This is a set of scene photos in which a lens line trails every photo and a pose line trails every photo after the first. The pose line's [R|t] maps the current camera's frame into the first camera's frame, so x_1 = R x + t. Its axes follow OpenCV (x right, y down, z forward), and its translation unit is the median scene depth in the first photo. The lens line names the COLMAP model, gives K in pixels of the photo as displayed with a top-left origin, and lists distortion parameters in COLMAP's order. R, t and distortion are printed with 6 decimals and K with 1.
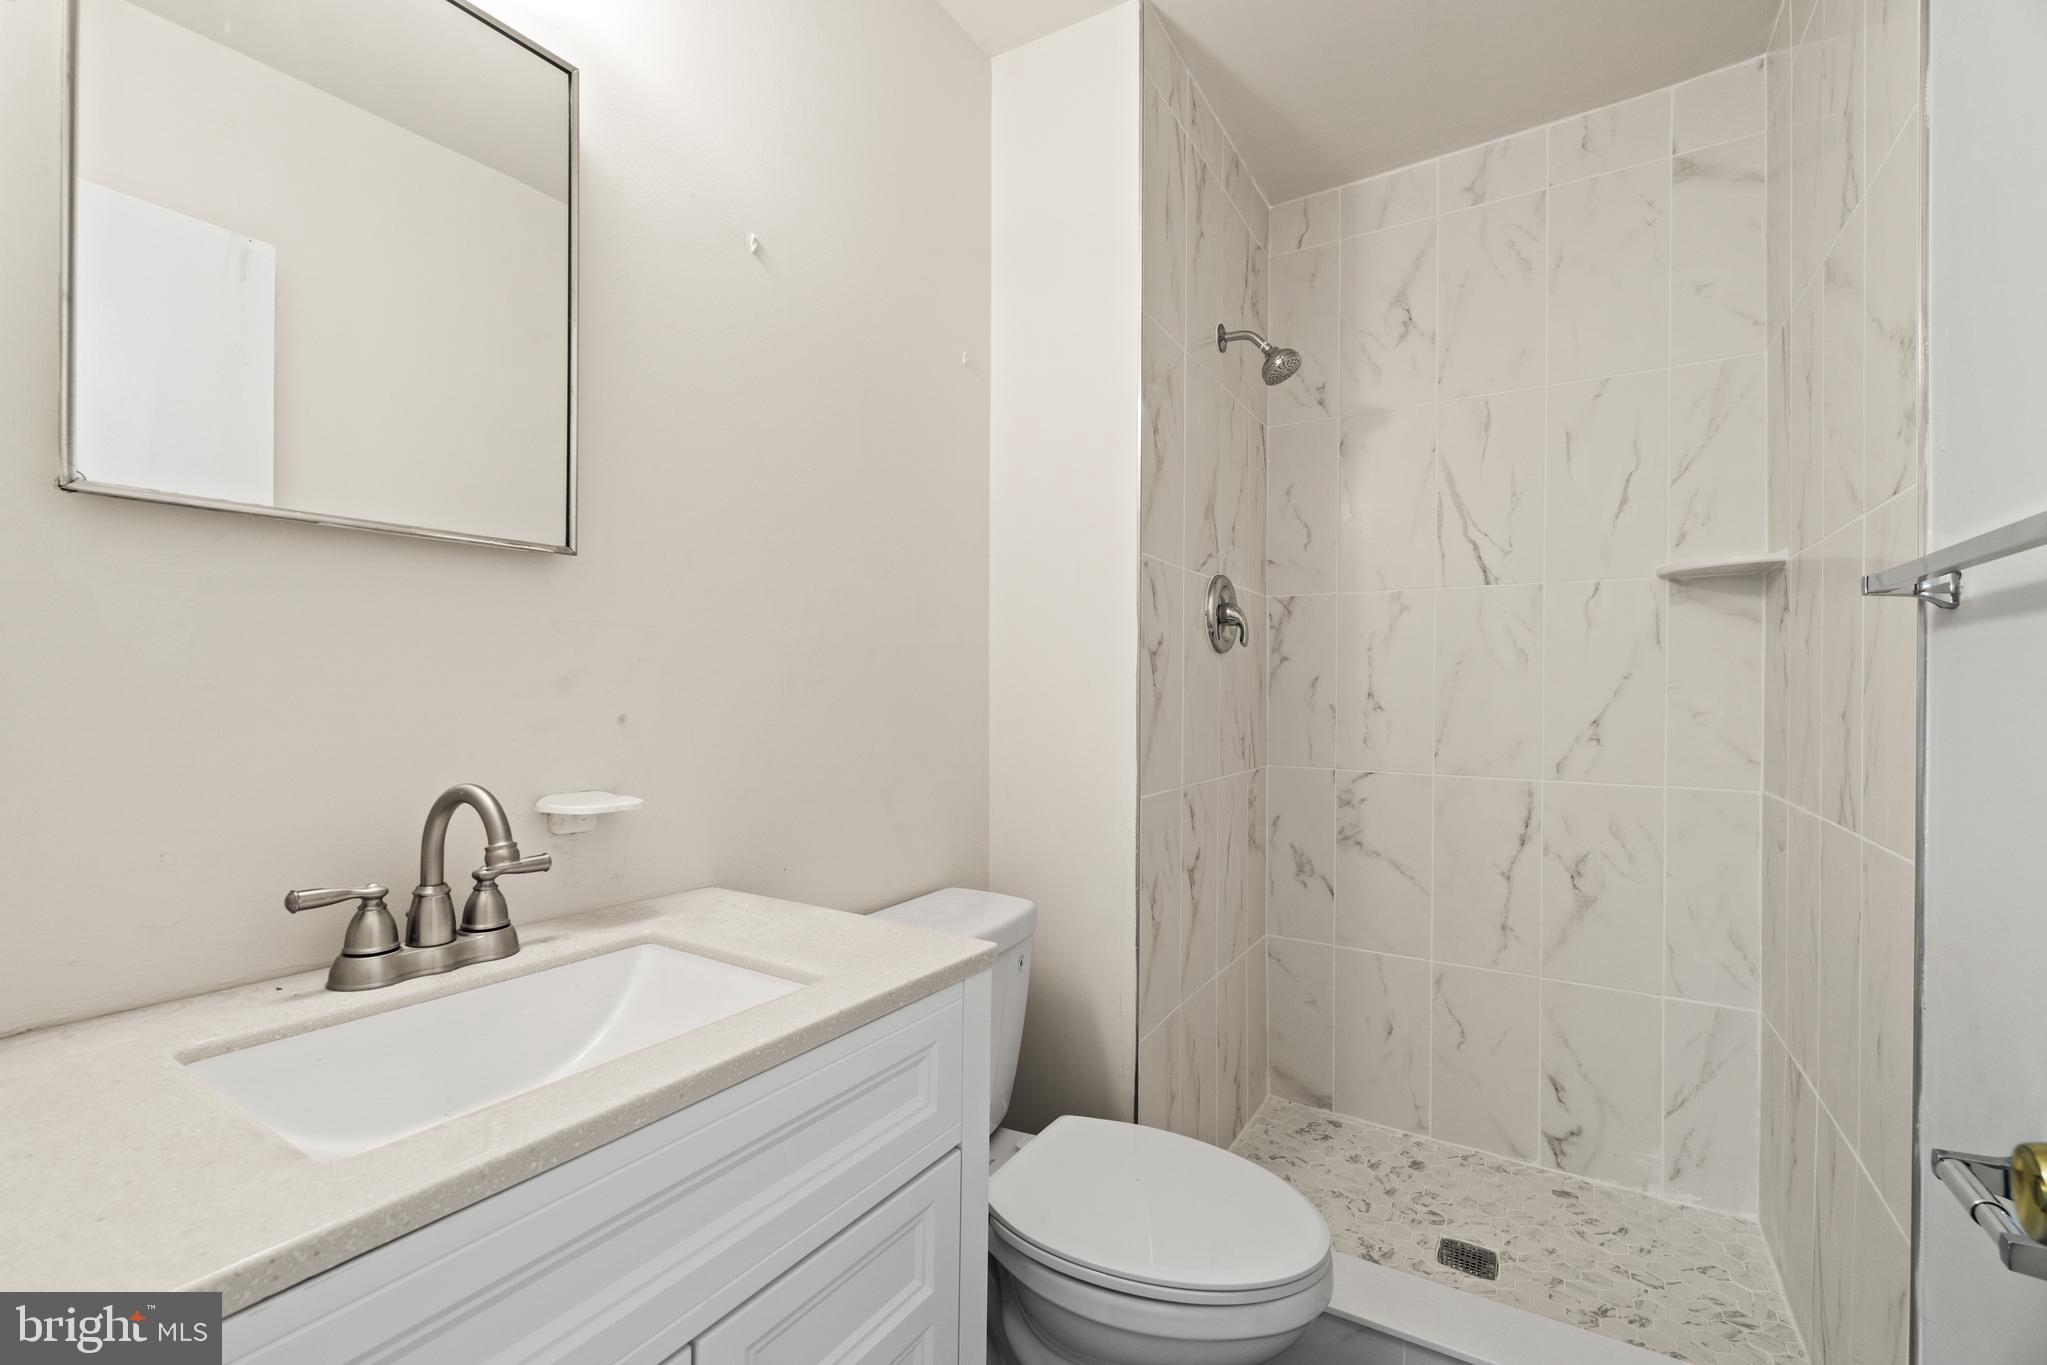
lens RADIAL K [[887.4, 0, 1025.0], [0, 887.4, 687.3], [0, 0, 1]] dist [-0.001038, 0.000383]
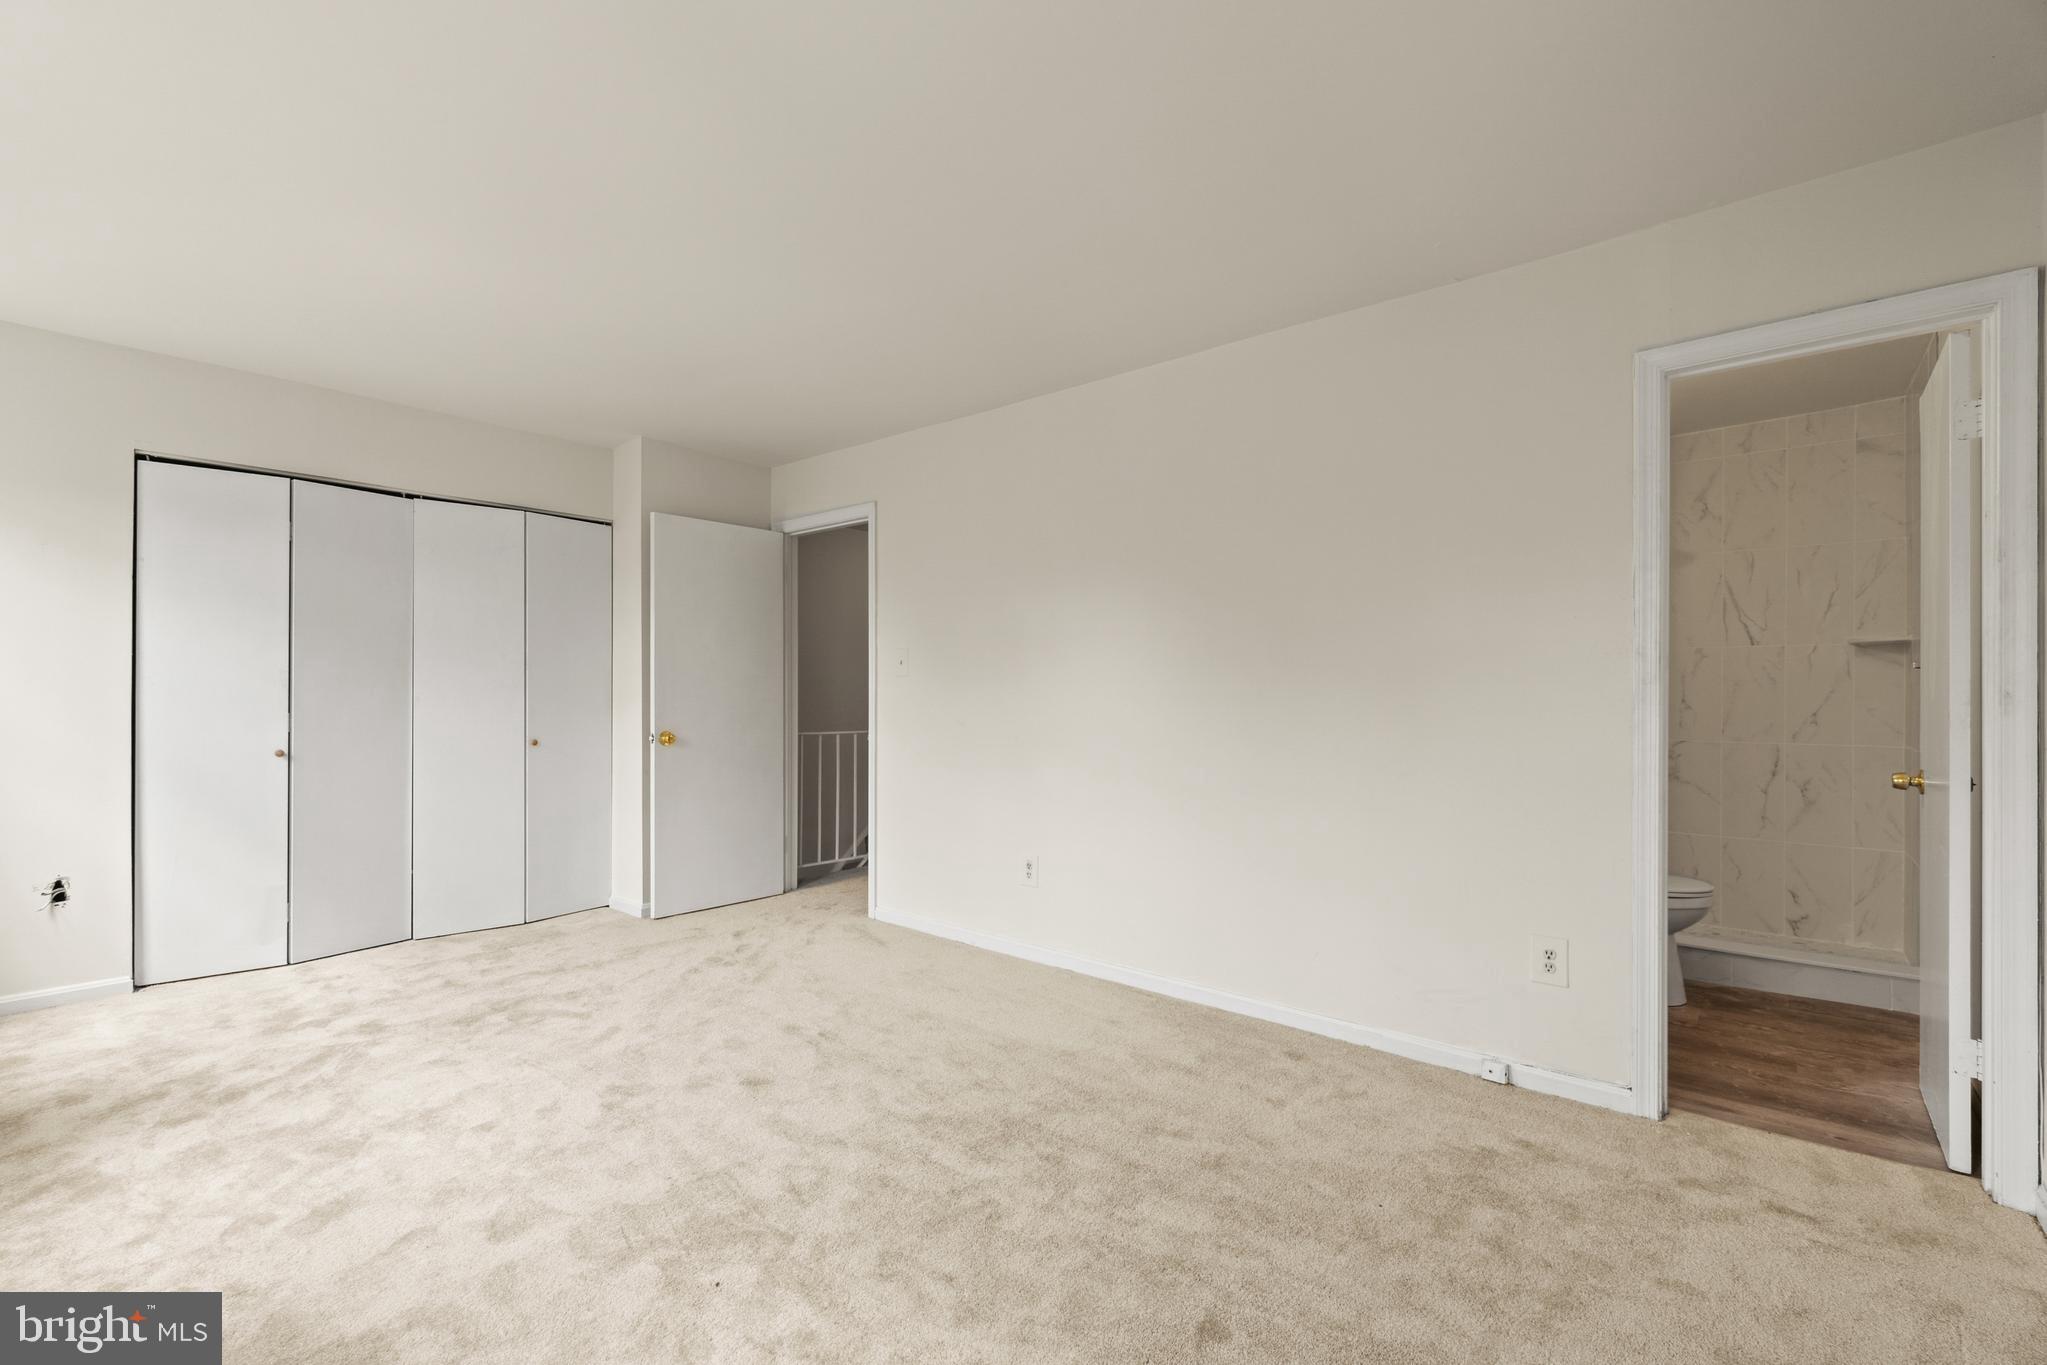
lens RADIAL K [[887.4, 0, 1018.3], [0, 887.4, 687.4], [0, 0, 1]] dist [-0.001038, 0.000383]
pose [[0.984412, -0.003680, -0.175840, -0.787193], [0.003516, 0.999993, -0.001249, -0.026368], [0.175843, 0.000611, 0.984418, -1.307132]]
